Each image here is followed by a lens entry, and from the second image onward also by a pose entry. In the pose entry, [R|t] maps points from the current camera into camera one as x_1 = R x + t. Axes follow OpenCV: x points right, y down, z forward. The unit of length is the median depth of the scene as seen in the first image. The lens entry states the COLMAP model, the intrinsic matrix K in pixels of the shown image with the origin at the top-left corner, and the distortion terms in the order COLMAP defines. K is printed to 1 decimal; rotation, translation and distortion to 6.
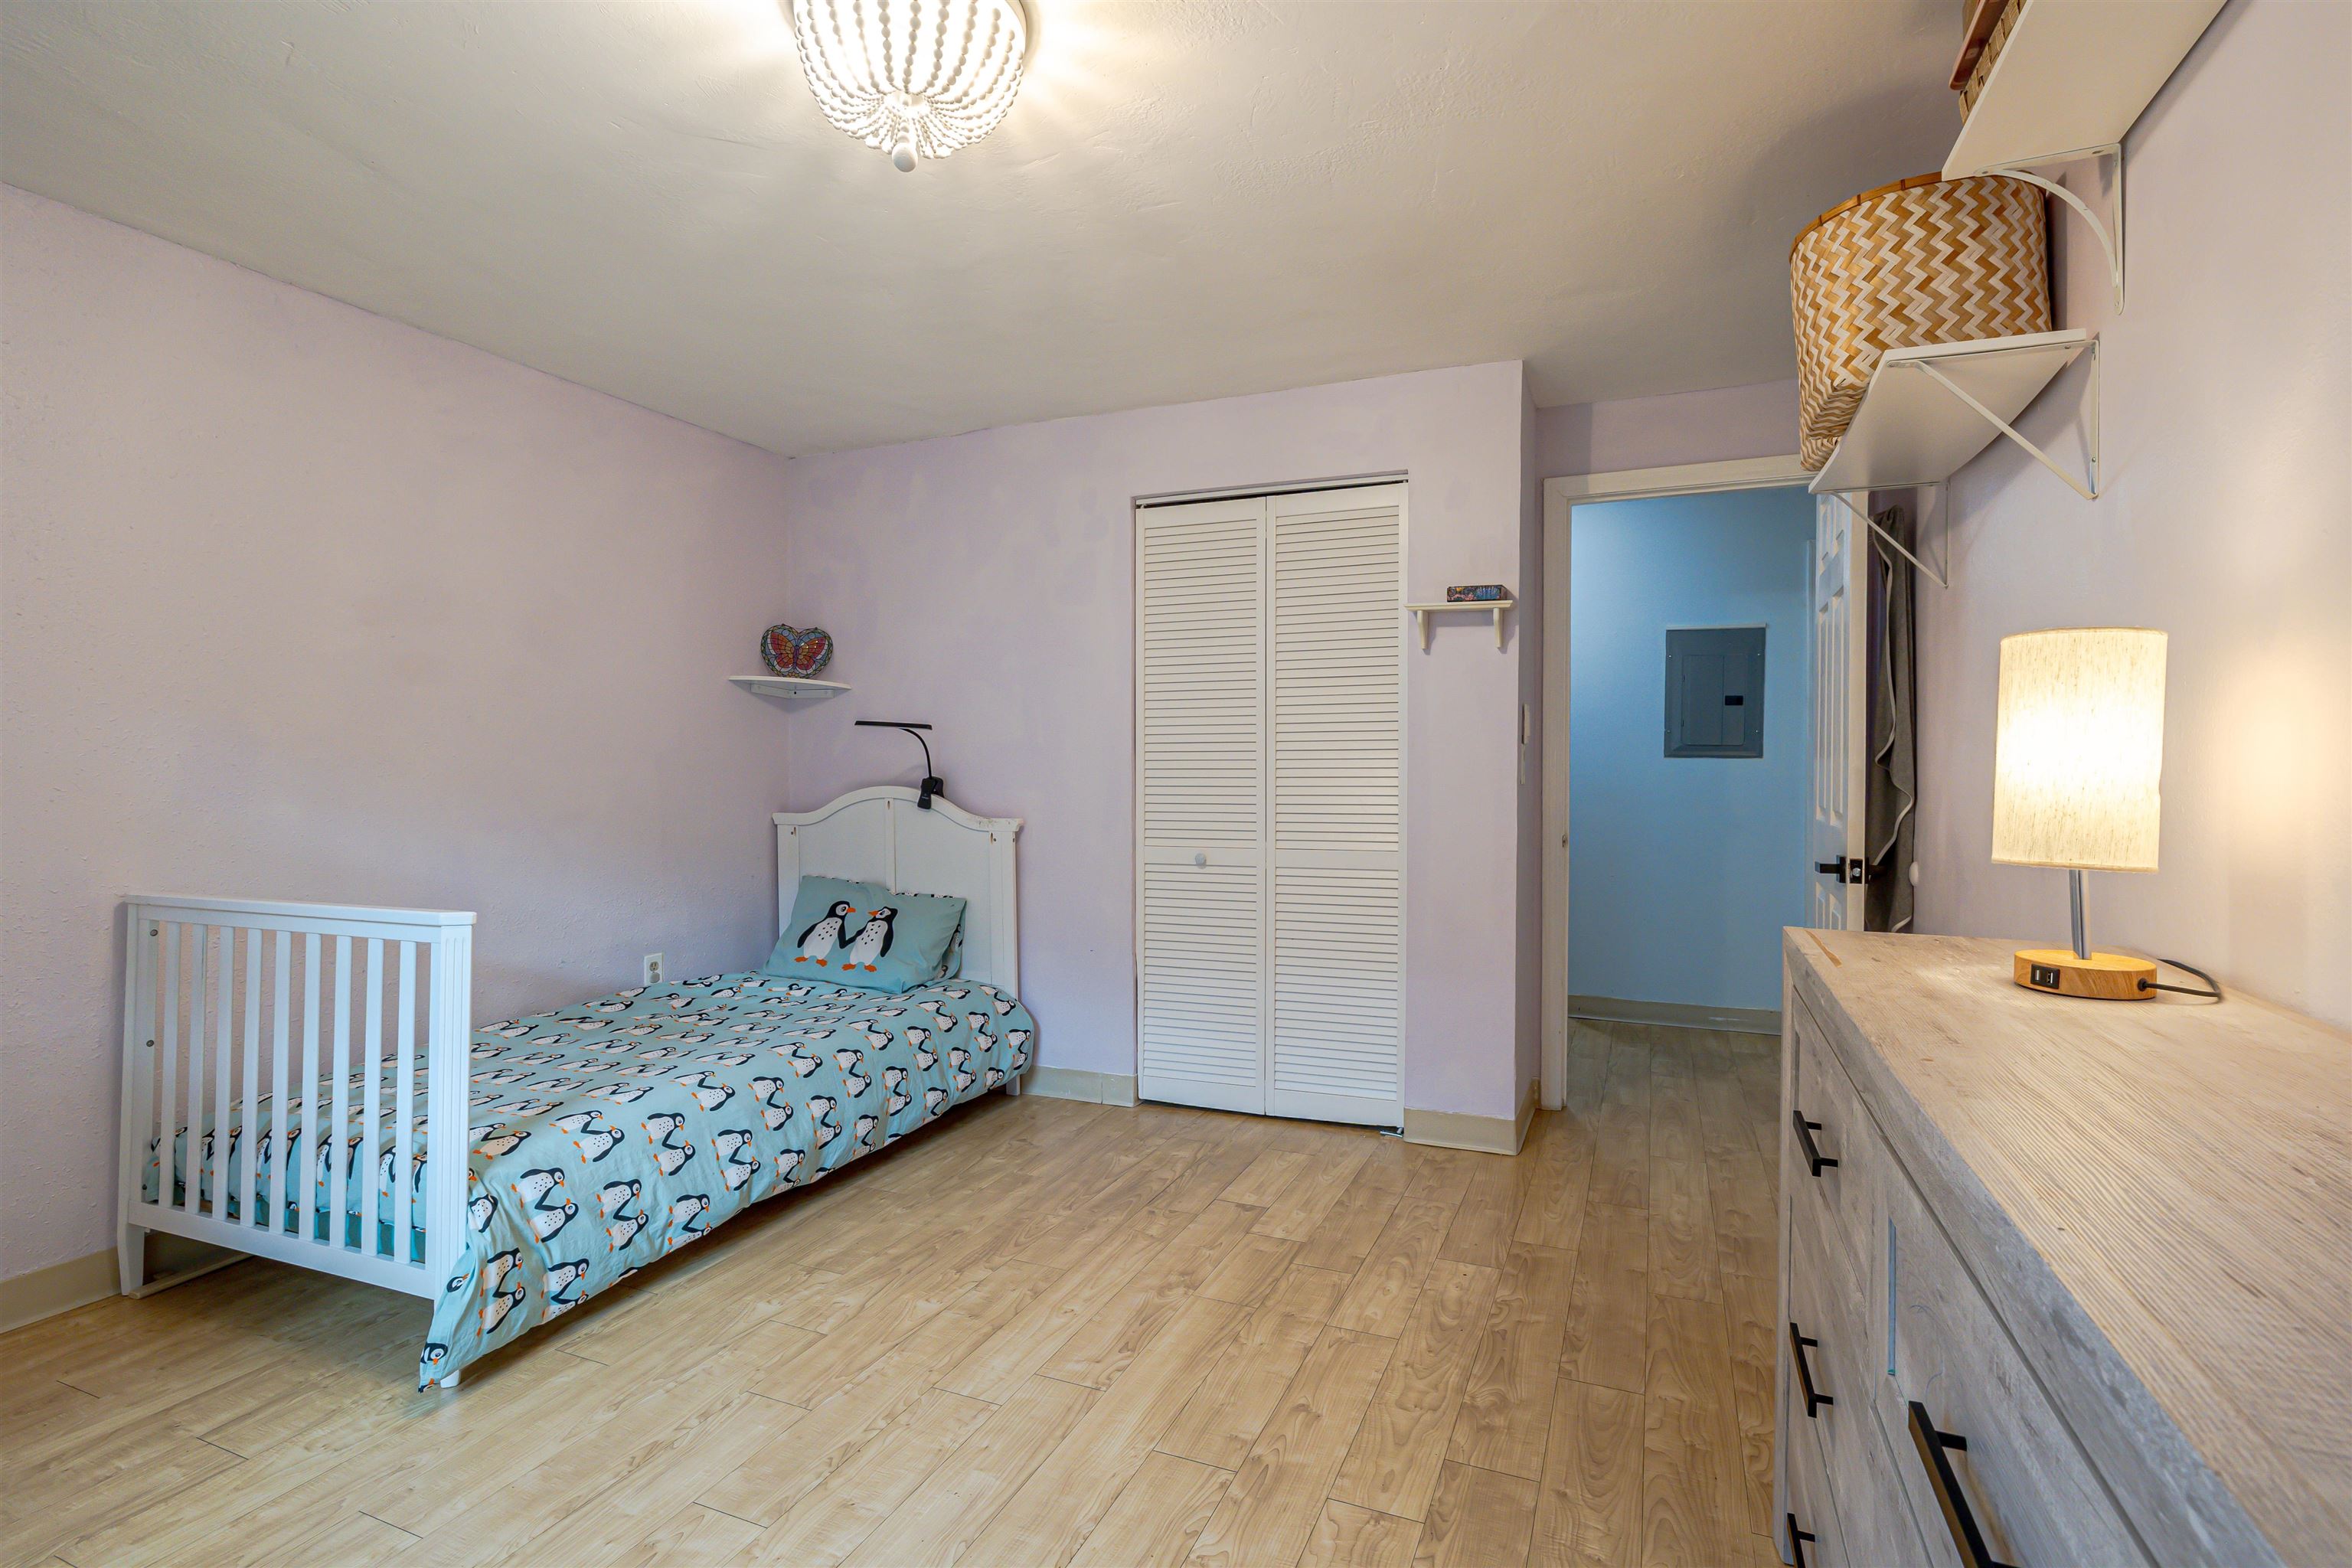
lens RADIAL K [[1112.5, 0, 1184.3], [0, 1112.5, 779.2], [0, 0, 1]] dist [-0.009281, 0.002712]
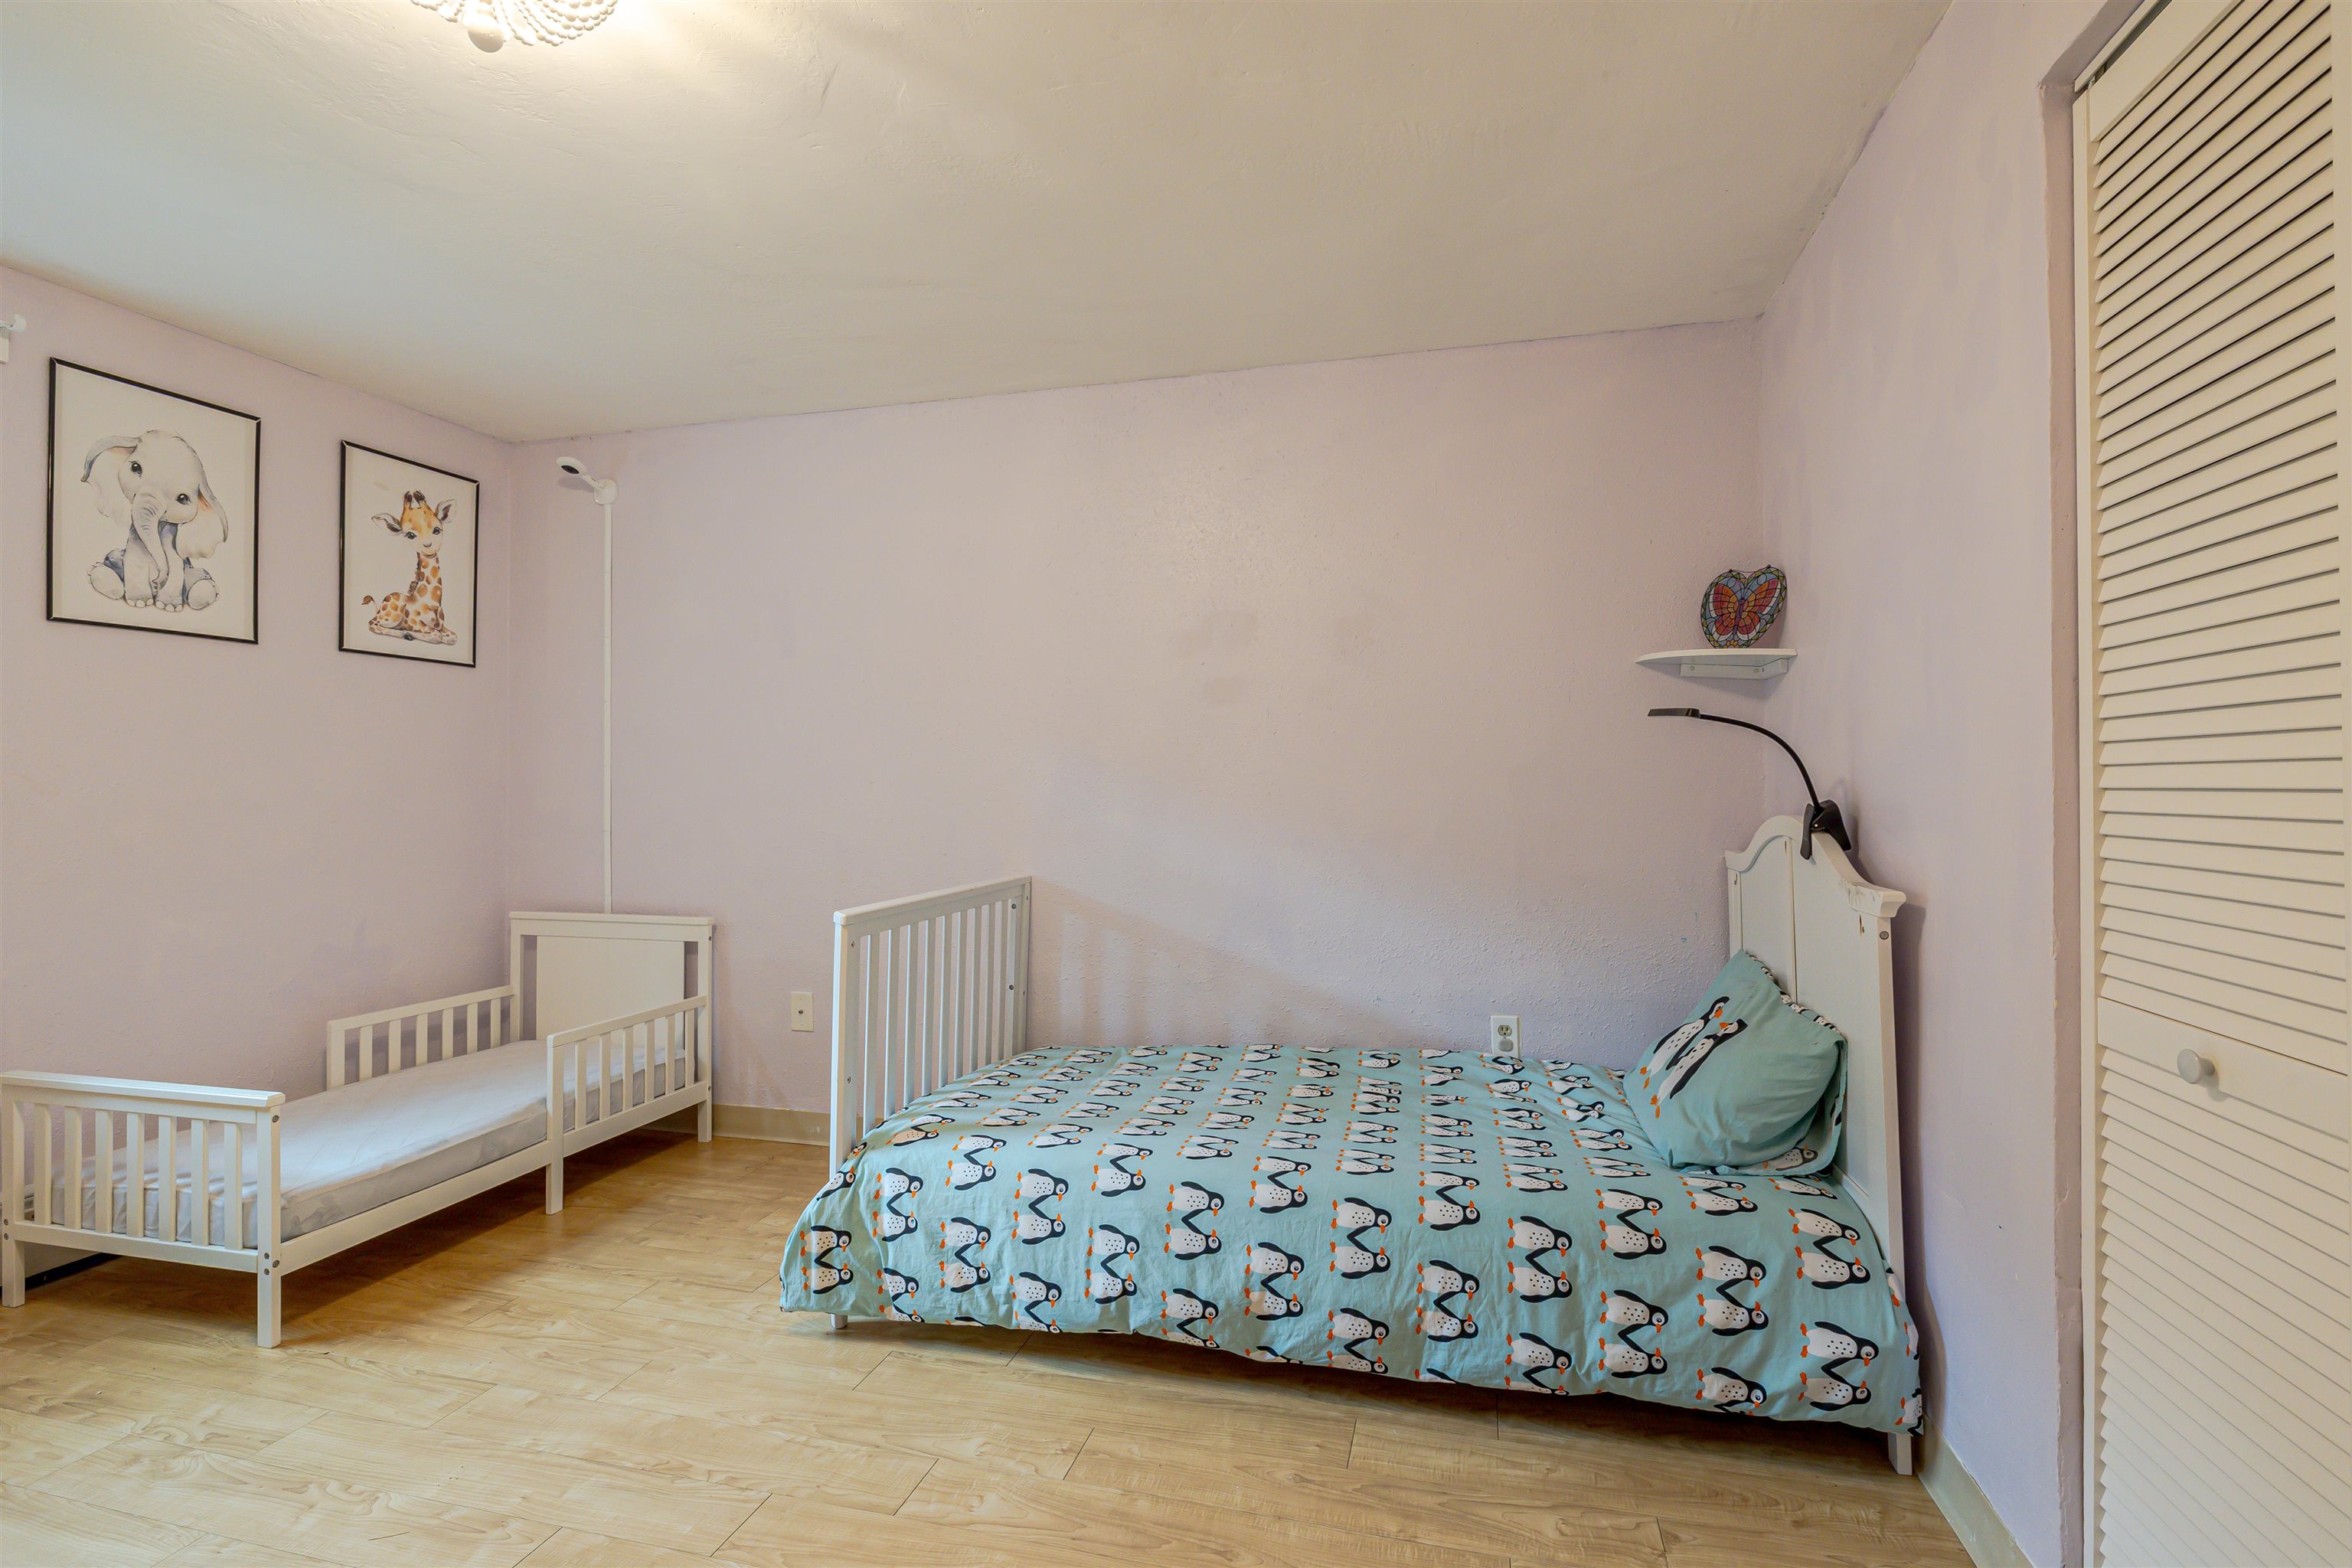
lens RADIAL K [[1112.5, 0, 1181.5], [0, 1112.5, 775.7], [0, 0, 1]] dist [-0.009281, 0.002712]
pose [[0.142127, -0.004745, -0.989837, 0.444019], [-0.009177, 0.999939, -0.006111, -0.014068], [0.989806, 0.009952, 0.142075, 1.003646]]
